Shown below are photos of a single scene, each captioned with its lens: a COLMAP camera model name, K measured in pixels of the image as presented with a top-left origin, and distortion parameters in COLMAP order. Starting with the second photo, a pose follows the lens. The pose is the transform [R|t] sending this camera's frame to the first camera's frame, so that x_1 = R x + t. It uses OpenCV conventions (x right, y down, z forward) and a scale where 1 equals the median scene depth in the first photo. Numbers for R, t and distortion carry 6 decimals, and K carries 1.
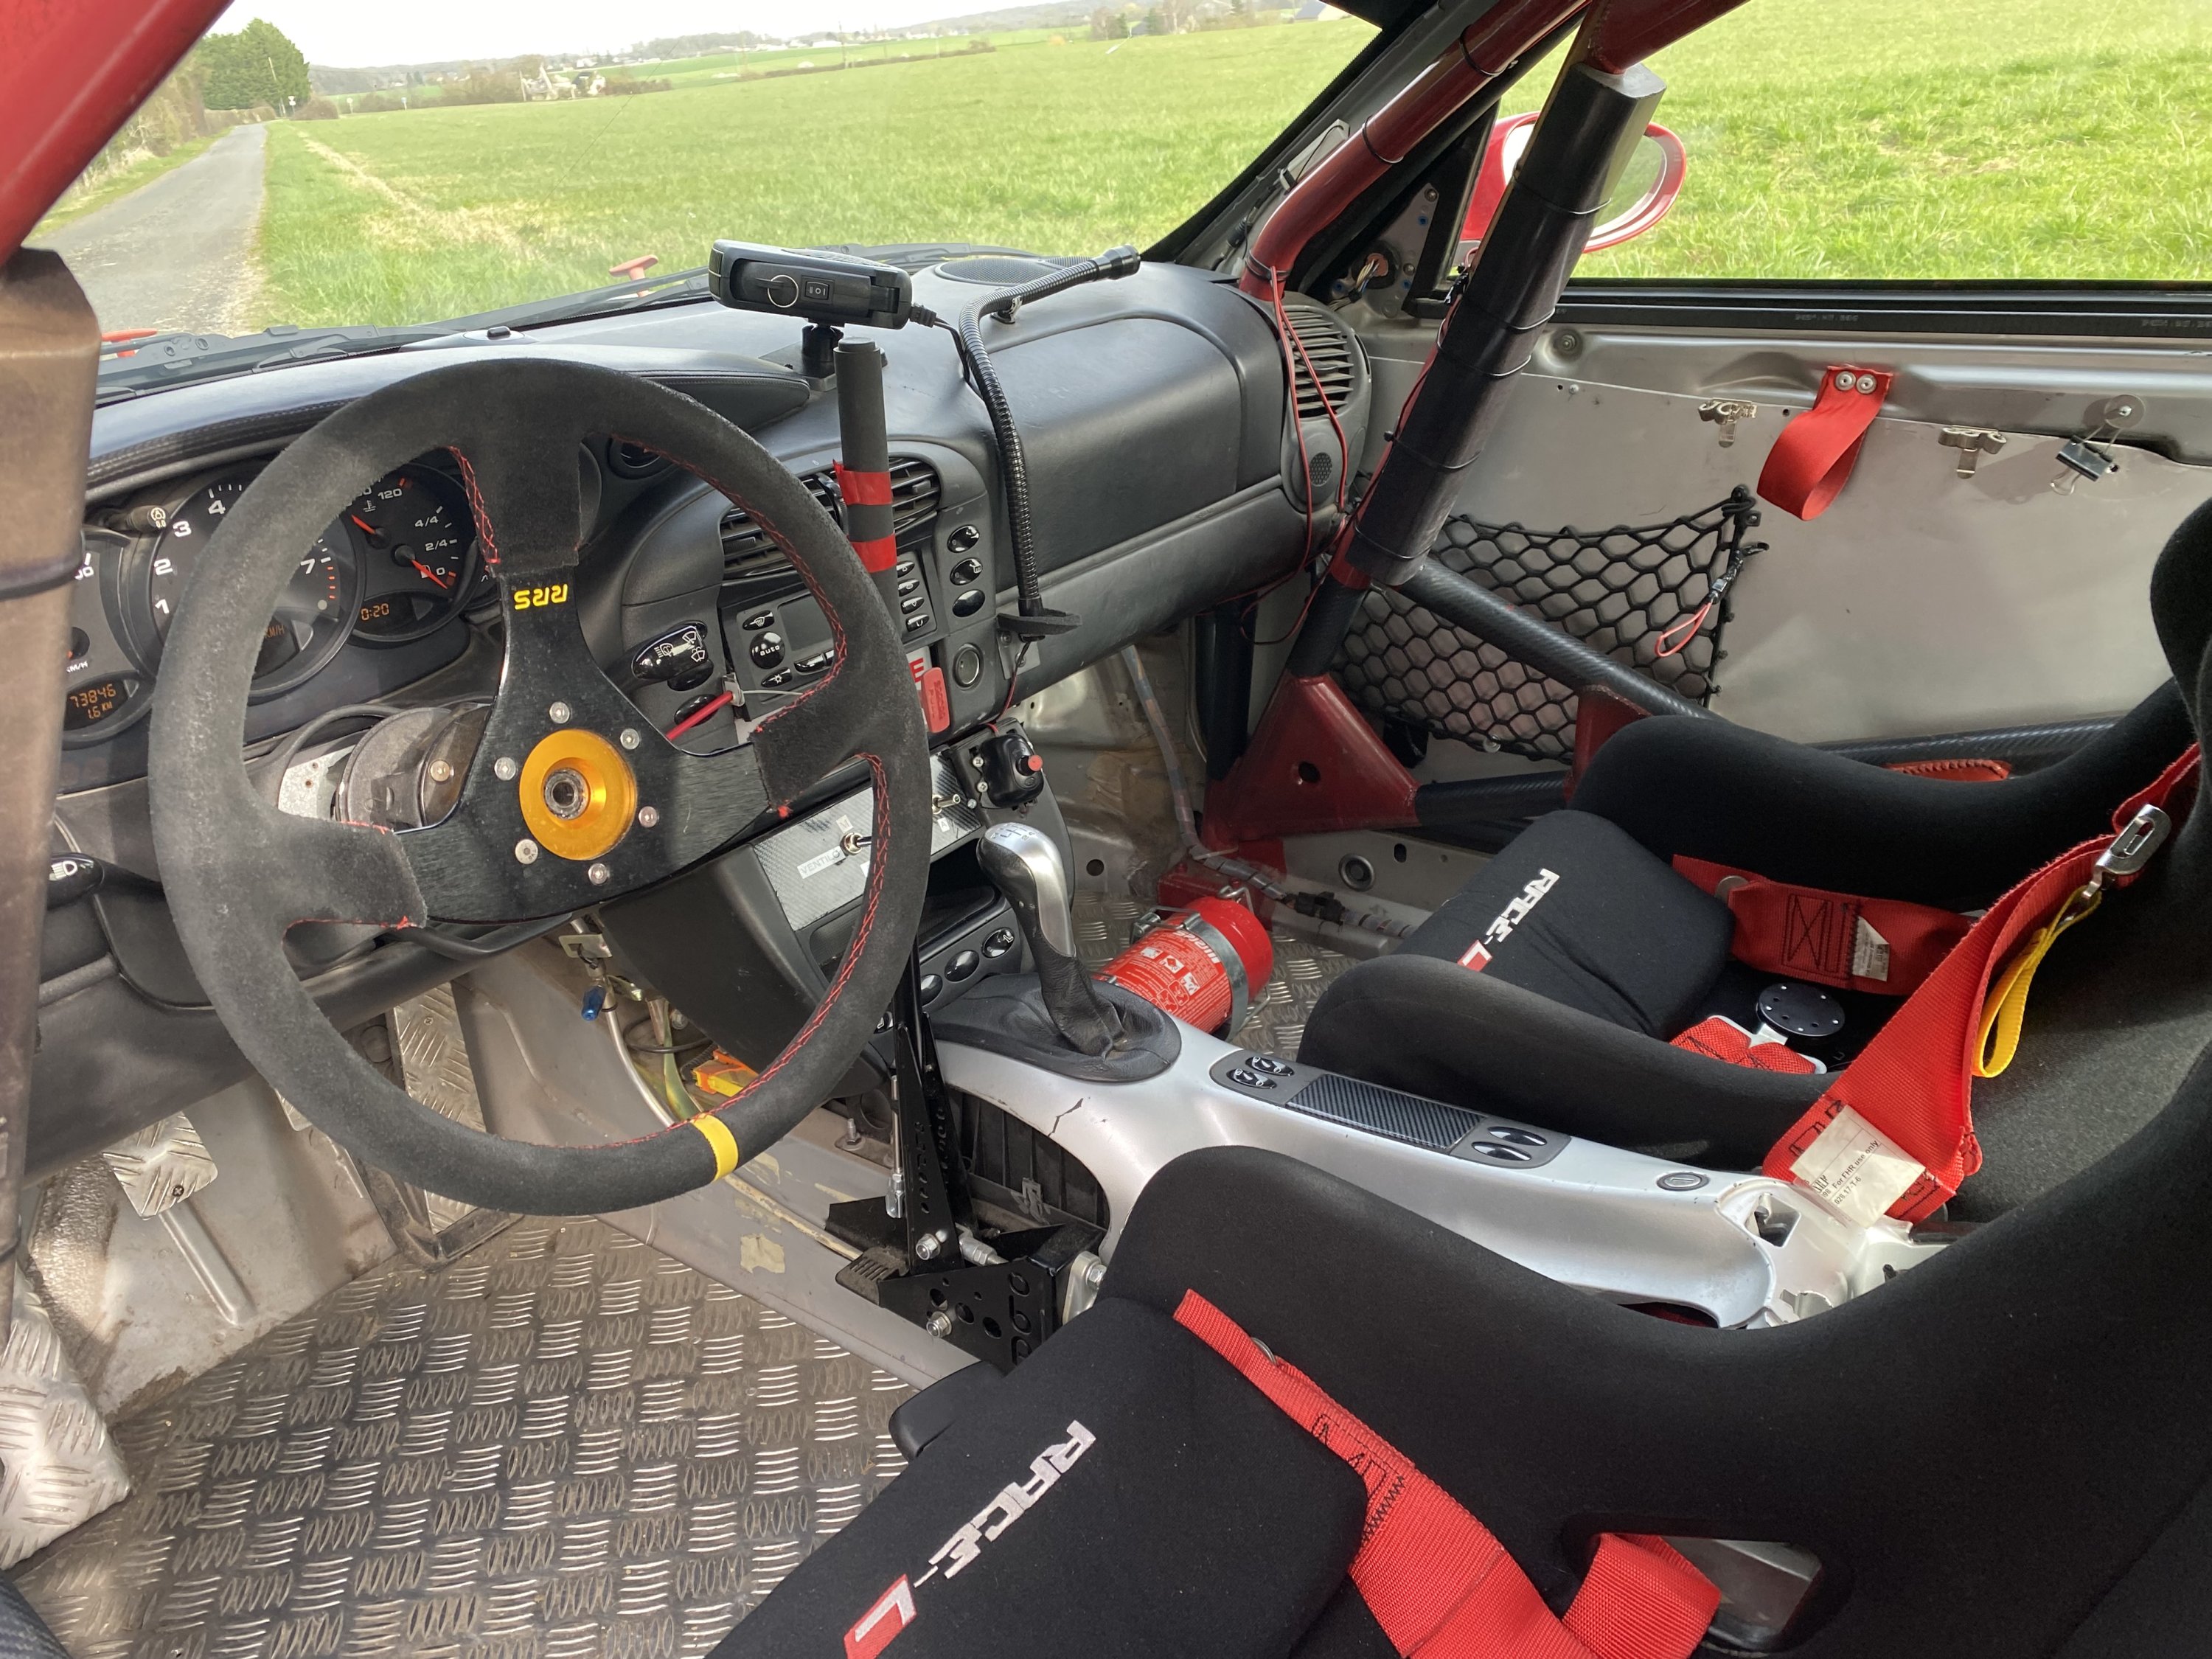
lens RADIAL K [[1680.9, 0, 1106.0], [0, 1680.9, 829.5], [0, 0, 1]] dist [0.042394, -0.049774]
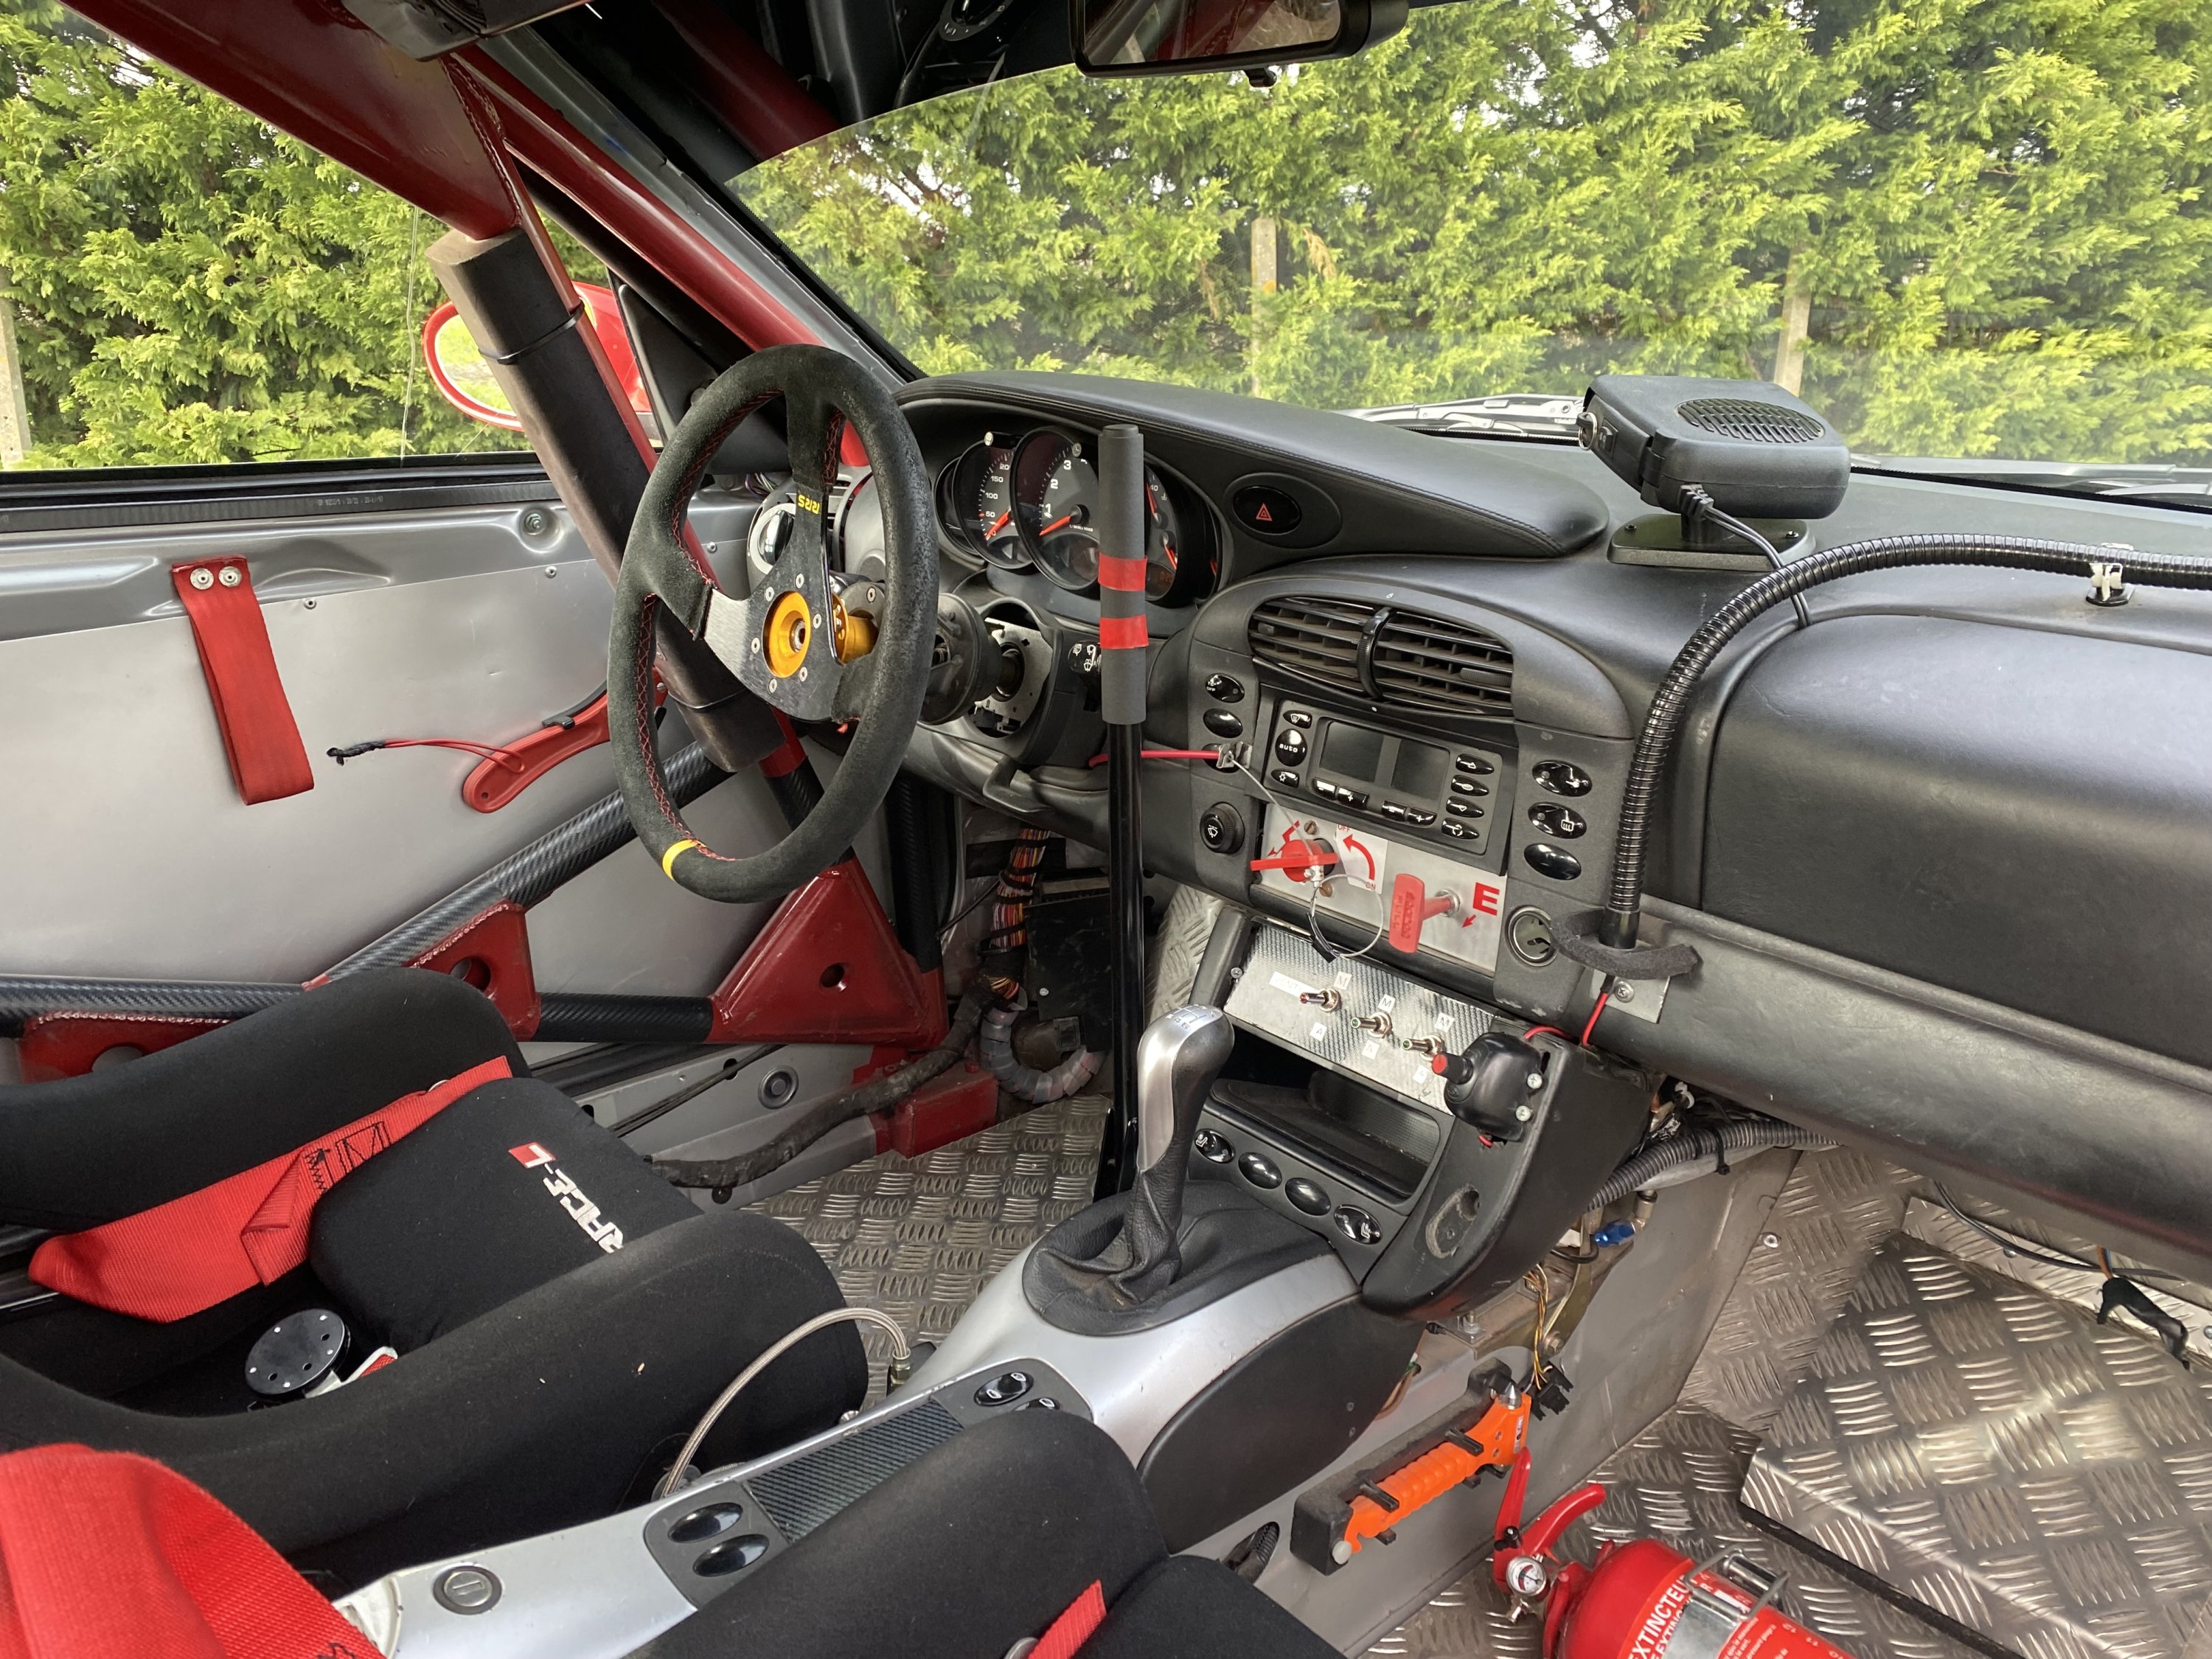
lens RADIAL K [[1680.9, 0, 1106.0], [0, 1680.9, 829.5], [0, 0, 1]] dist [0.042394, -0.049774]
pose [[-0.212207, 0.350225, -0.912311, 0.942276], [-0.421582, 0.809420, 0.408788, -0.544251], [0.881610, 0.471362, -0.024116, 1.235826]]
